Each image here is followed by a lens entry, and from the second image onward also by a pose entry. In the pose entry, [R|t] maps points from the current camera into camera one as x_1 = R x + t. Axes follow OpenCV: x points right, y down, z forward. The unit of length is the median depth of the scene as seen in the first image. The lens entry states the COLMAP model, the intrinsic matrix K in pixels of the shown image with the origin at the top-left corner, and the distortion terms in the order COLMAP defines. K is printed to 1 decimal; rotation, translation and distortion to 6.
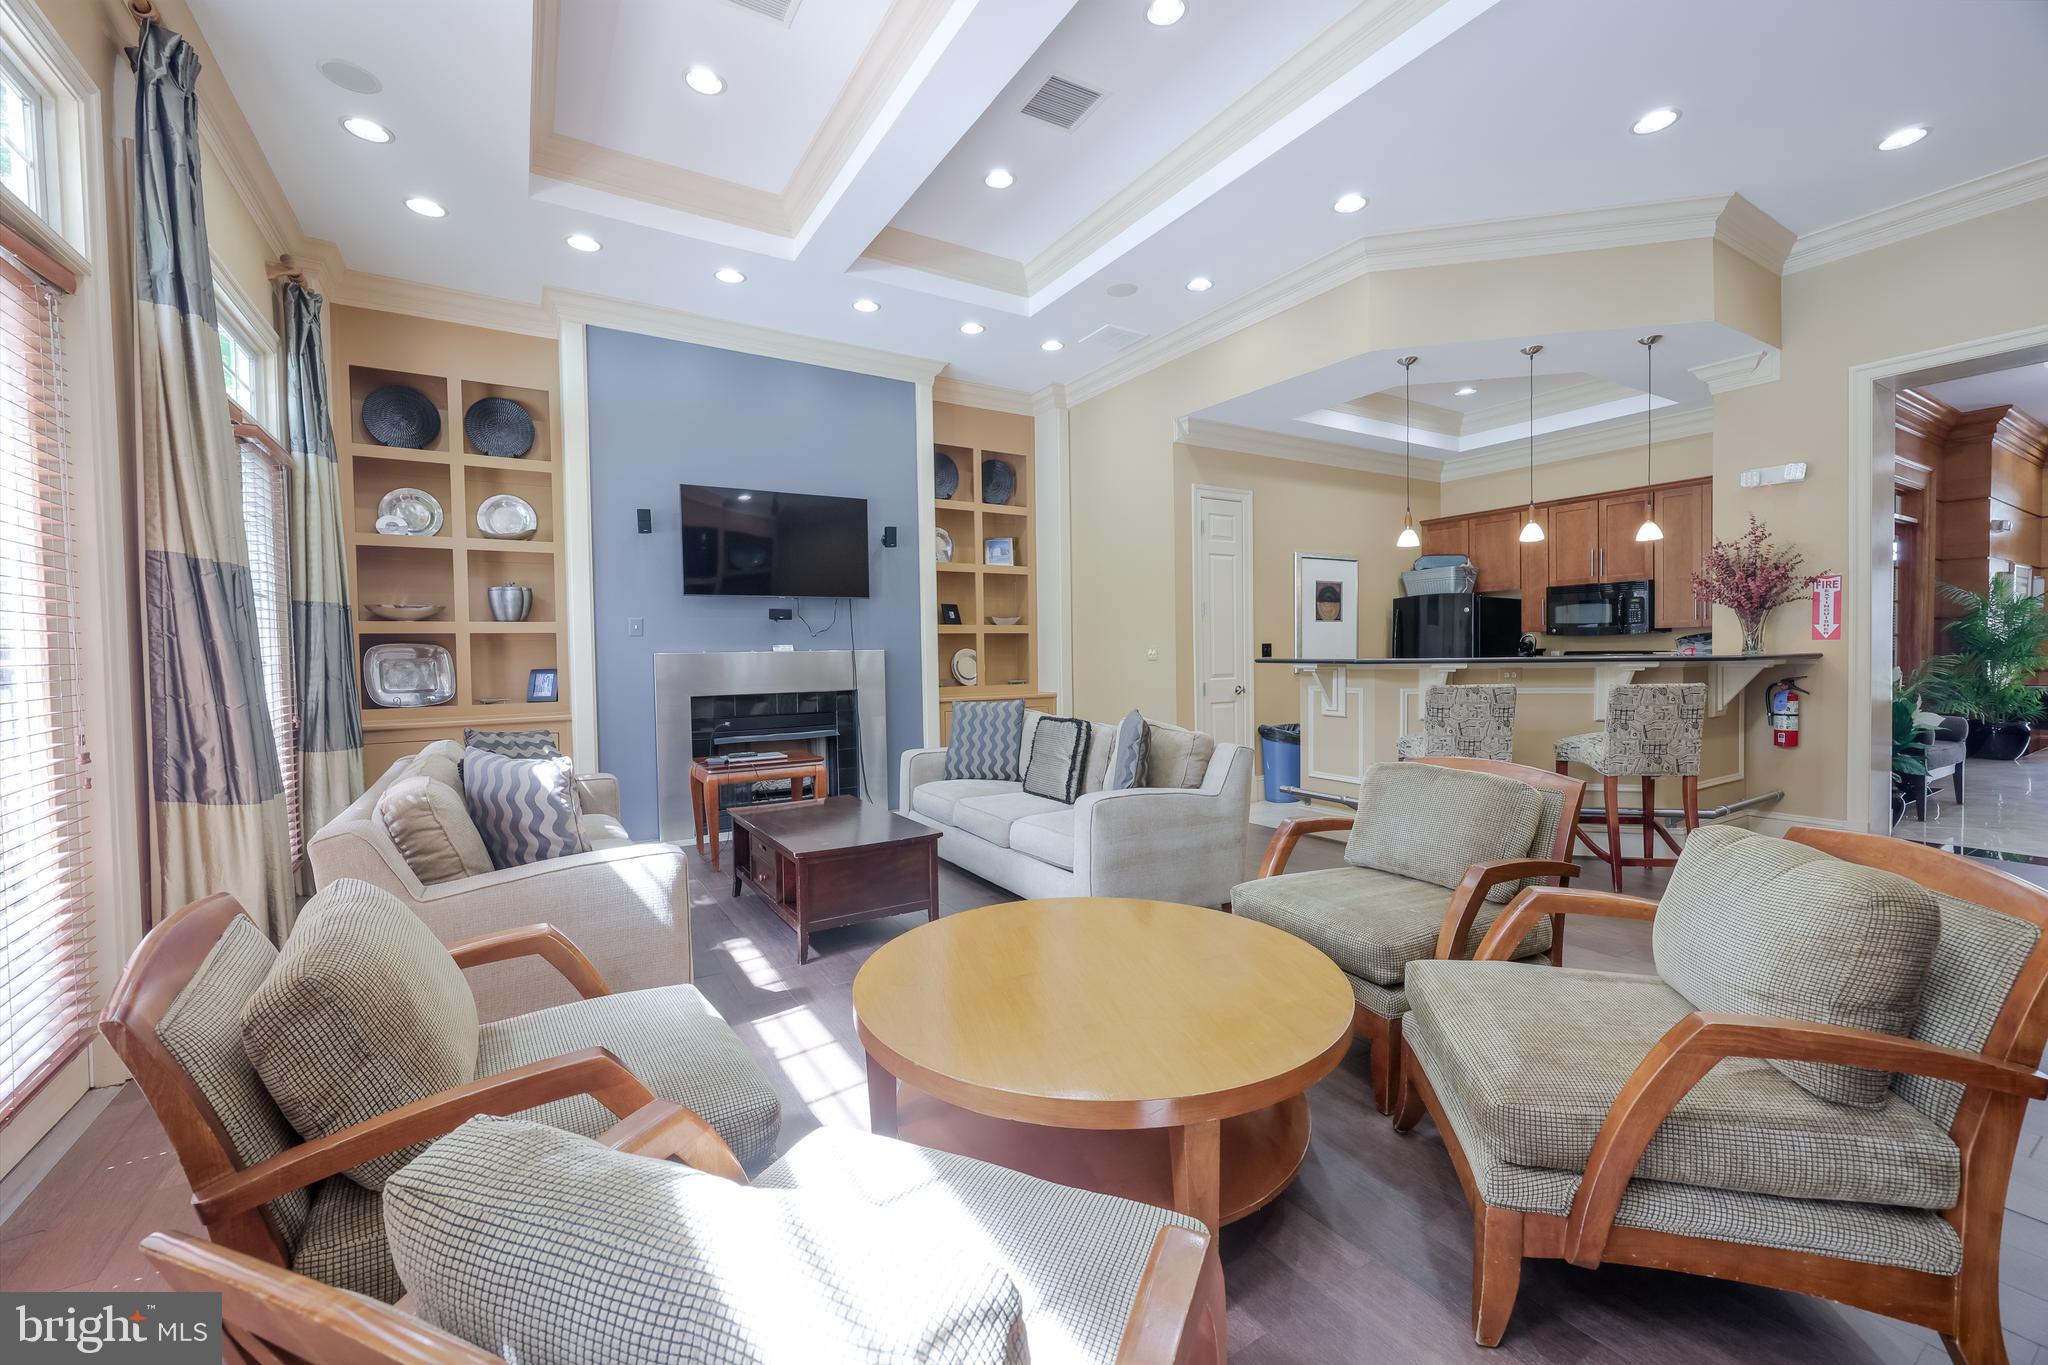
lens RADIAL K [[823.2, 0, 1029.2], [0, 823.2, 680.2], [0, 0, 1]] dist [0.001029, -0.000054]
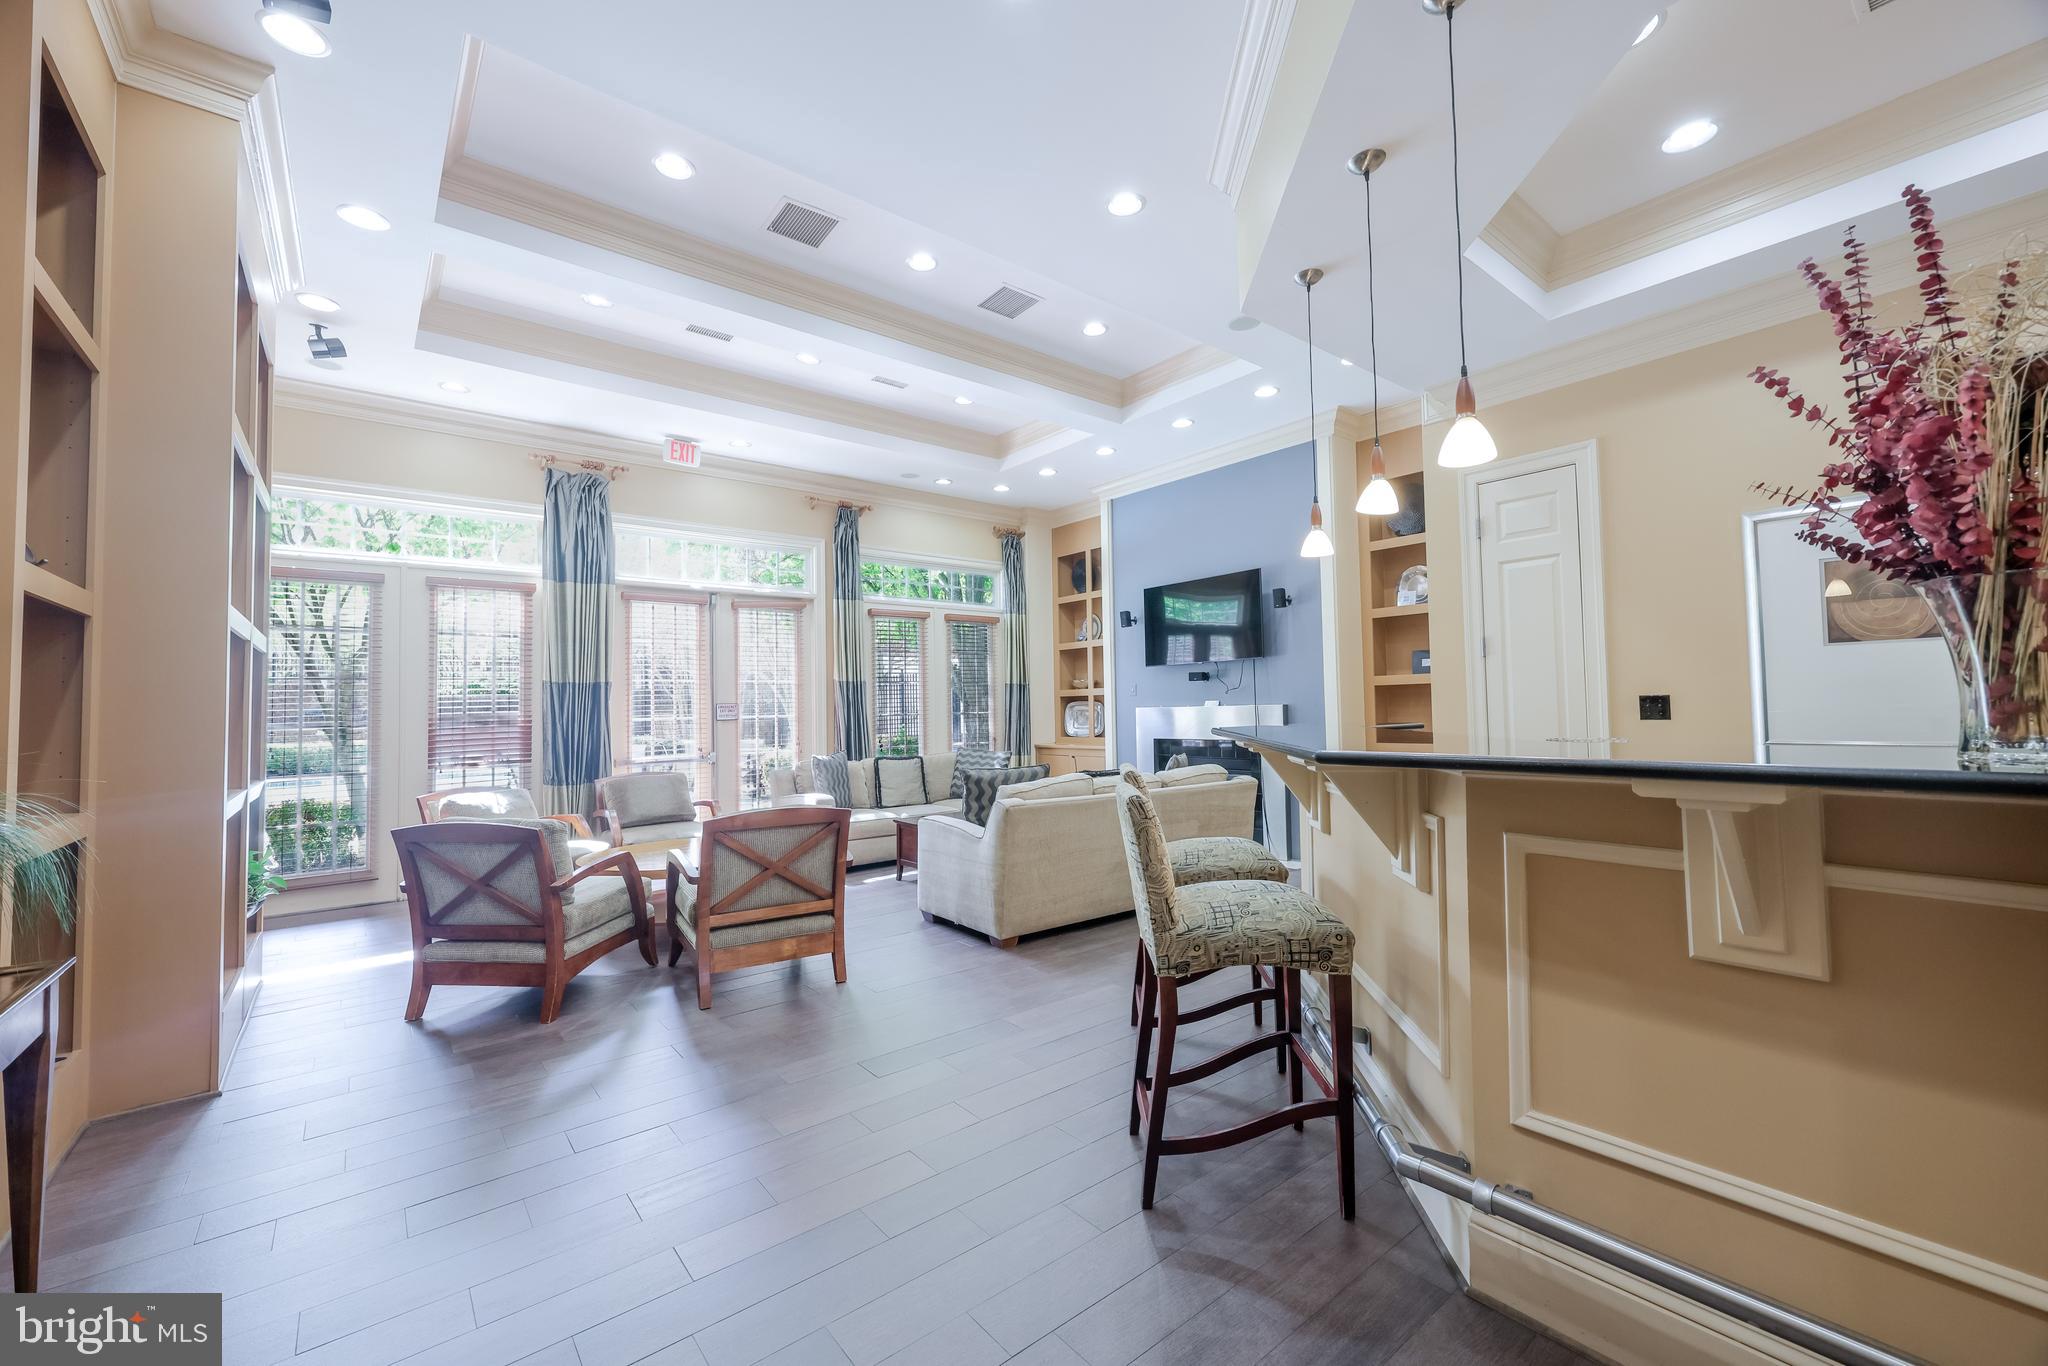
lens RADIAL K [[823.2, 0, 1029.2], [0, 823.2, 680.7], [0, 0, 1]] dist [0.001029, -0.000054]
pose [[0.131284, -0.026369, -0.990994, 1.013808], [-0.025466, 0.999227, -0.029962, -0.032840], [0.991018, 0.029170, 0.130511, 0.652722]]
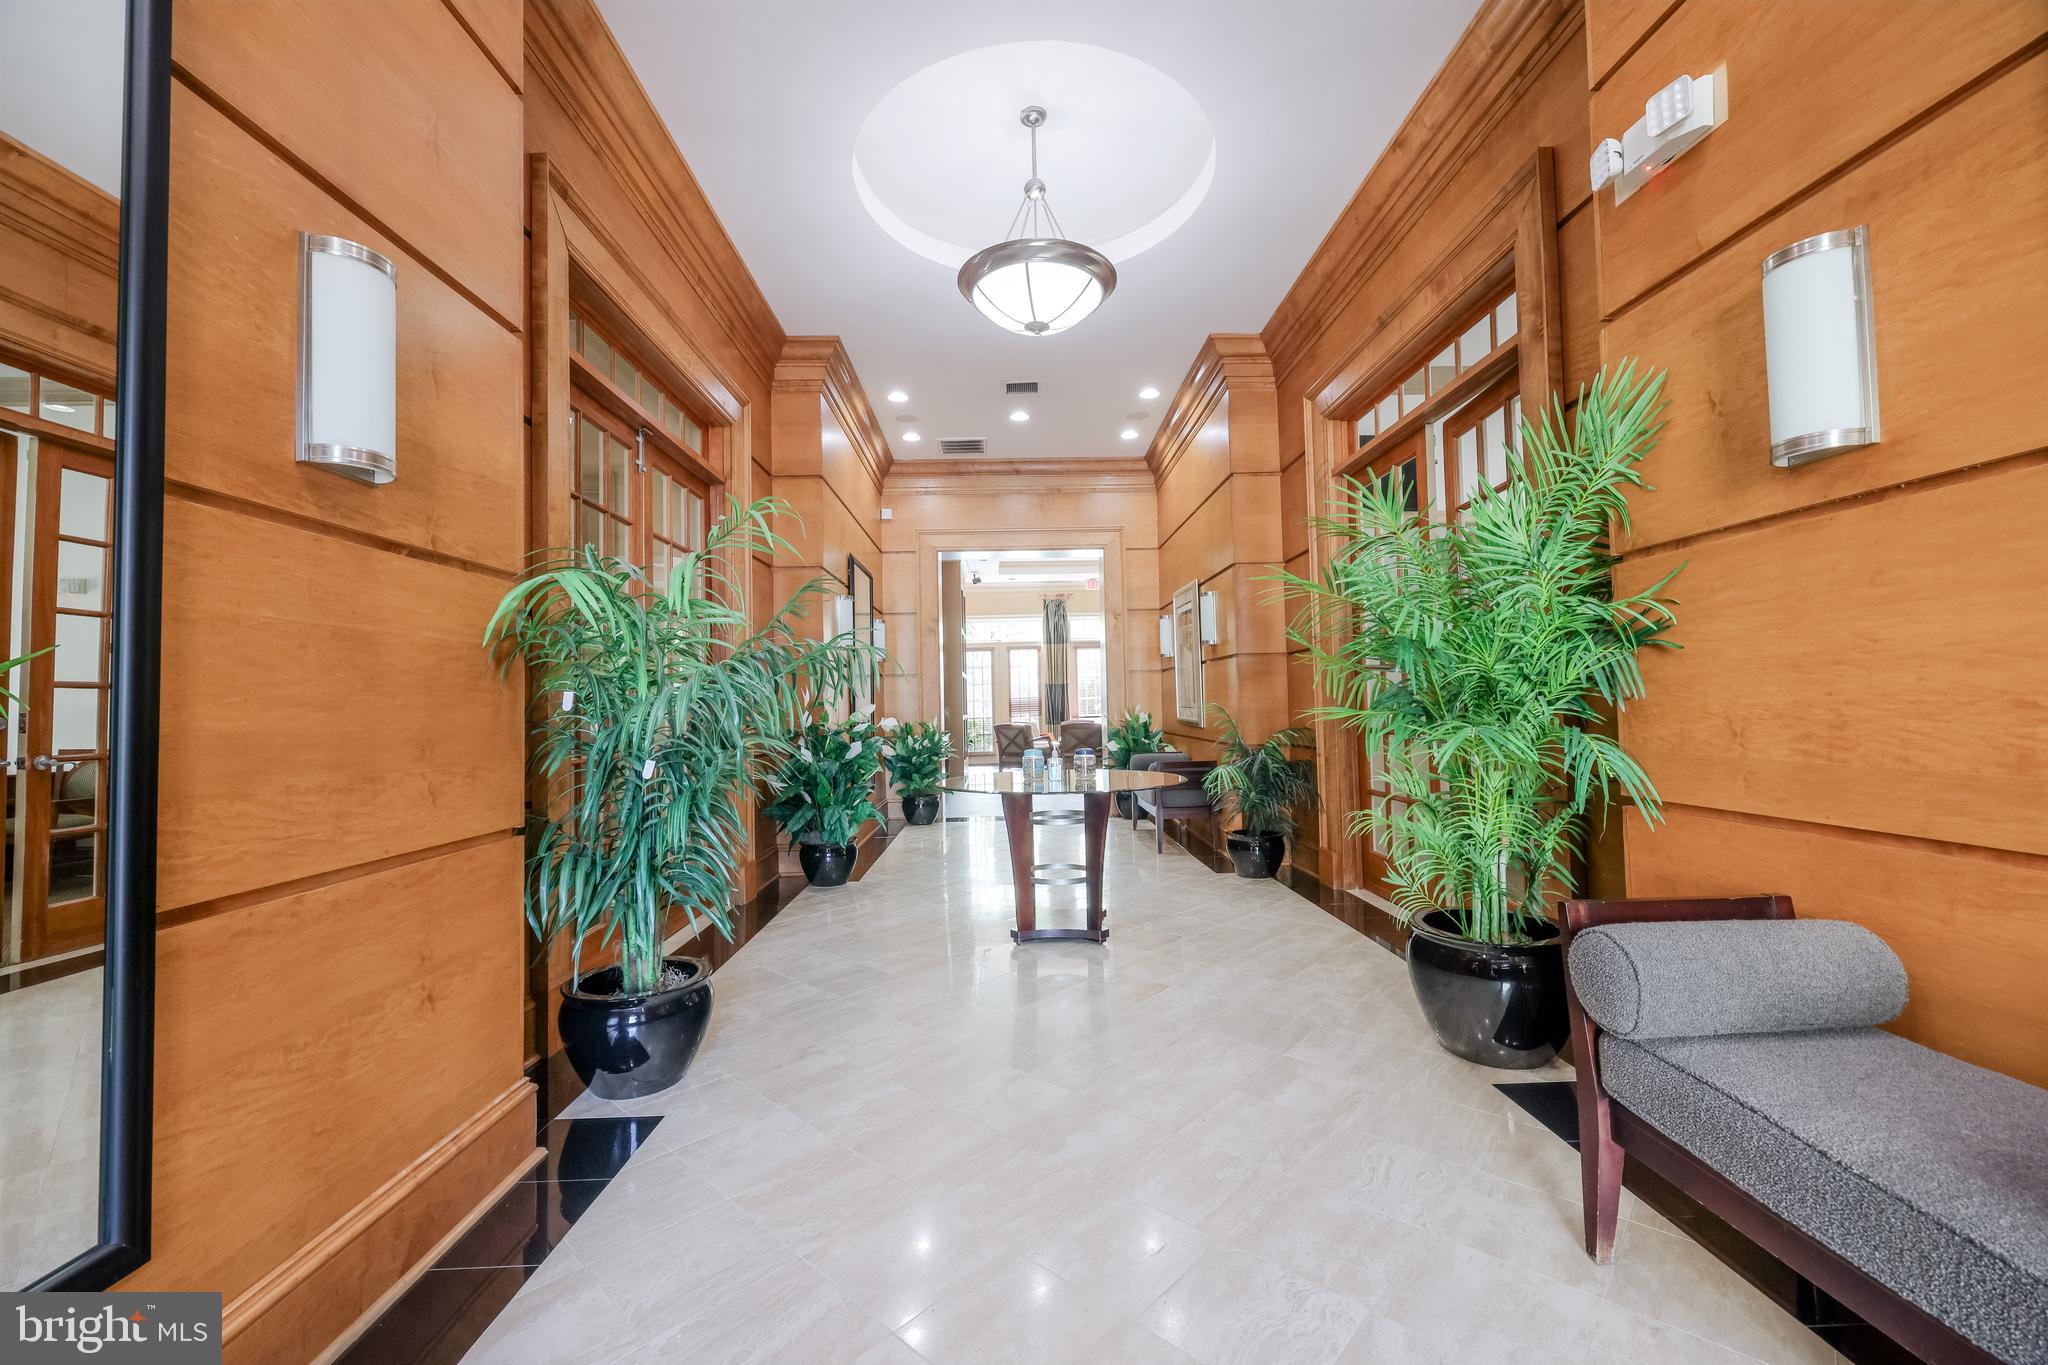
lens RADIAL K [[823.2, 0, 1029.2], [0, 823.2, 680.2], [0, 0, 1]] dist [0.001029, -0.000054]
pose [[-0.491595, -0.005392, -0.870807, 2.373559], [-0.013816, 0.999903, 0.001609, -0.065369], [0.870714, 0.012822, -0.491622, 1.529172]]
